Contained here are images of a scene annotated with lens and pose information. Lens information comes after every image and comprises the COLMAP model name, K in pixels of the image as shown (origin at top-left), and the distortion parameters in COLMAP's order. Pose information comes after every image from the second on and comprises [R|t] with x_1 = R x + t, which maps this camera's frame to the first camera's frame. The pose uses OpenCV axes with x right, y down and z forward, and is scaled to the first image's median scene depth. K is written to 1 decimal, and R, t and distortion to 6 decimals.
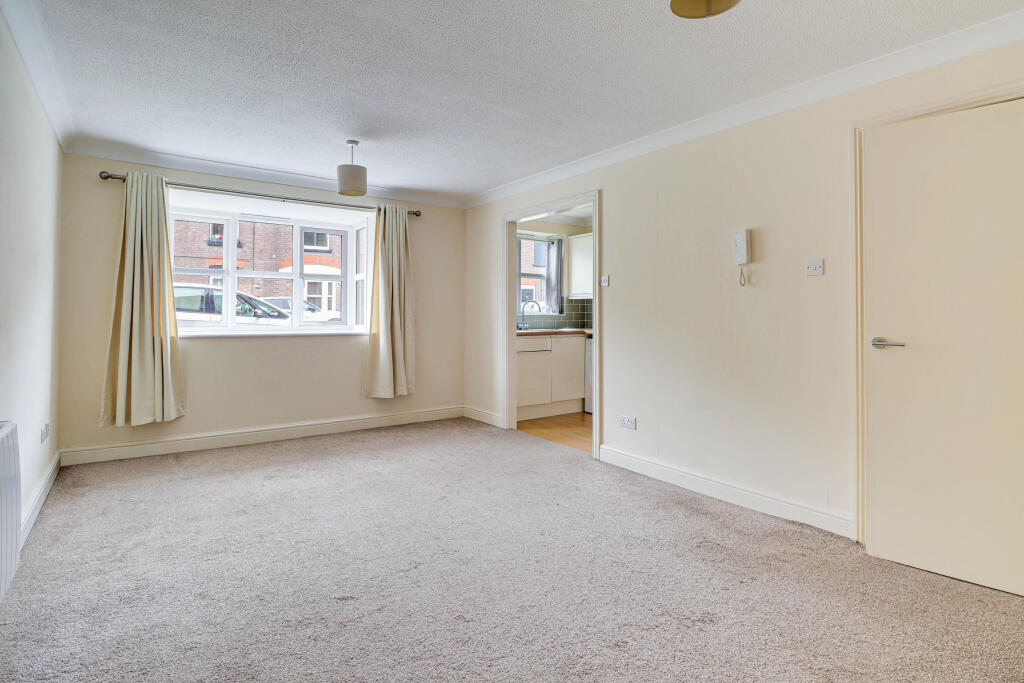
lens RADIAL K [[509.6, 0, 502.3], [0, 509.6, 314.2], [0, 0, 1]] dist [-0.003213, -0.005917]
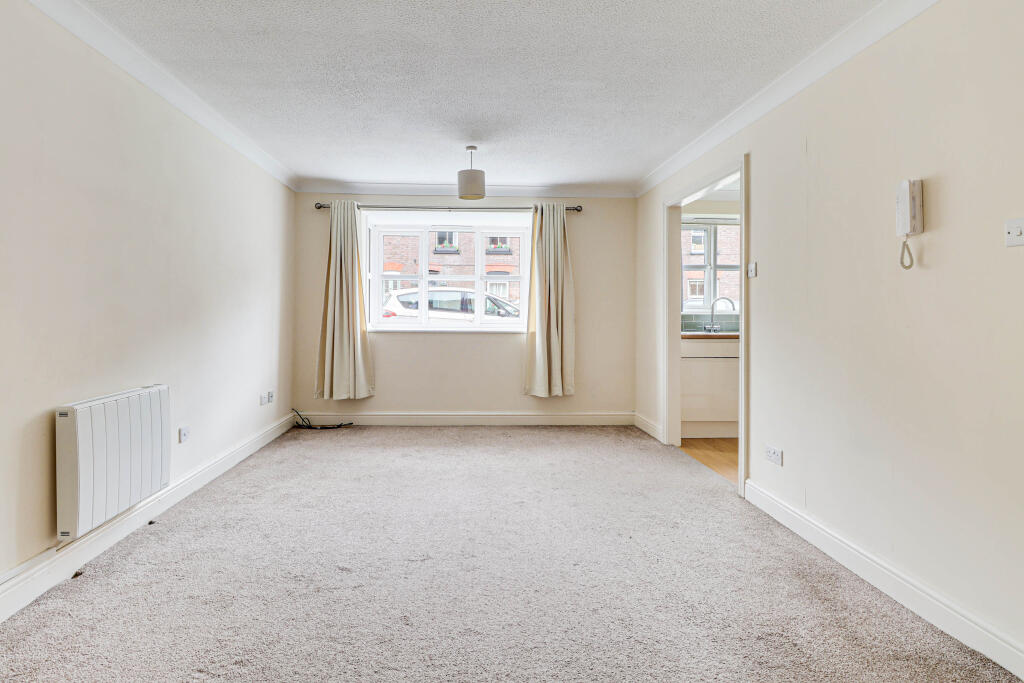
lens RADIAL K [[509.6, 0, 479.3], [0, 509.6, 318.0], [0, 0, 1]] dist [-0.003213, -0.005917]
pose [[0.841706, 0.006753, -0.539894, 0.263554], [-0.003129, 0.999966, 0.007629, 0.003197], [0.539927, -0.004732, 0.841699, 0.117107]]
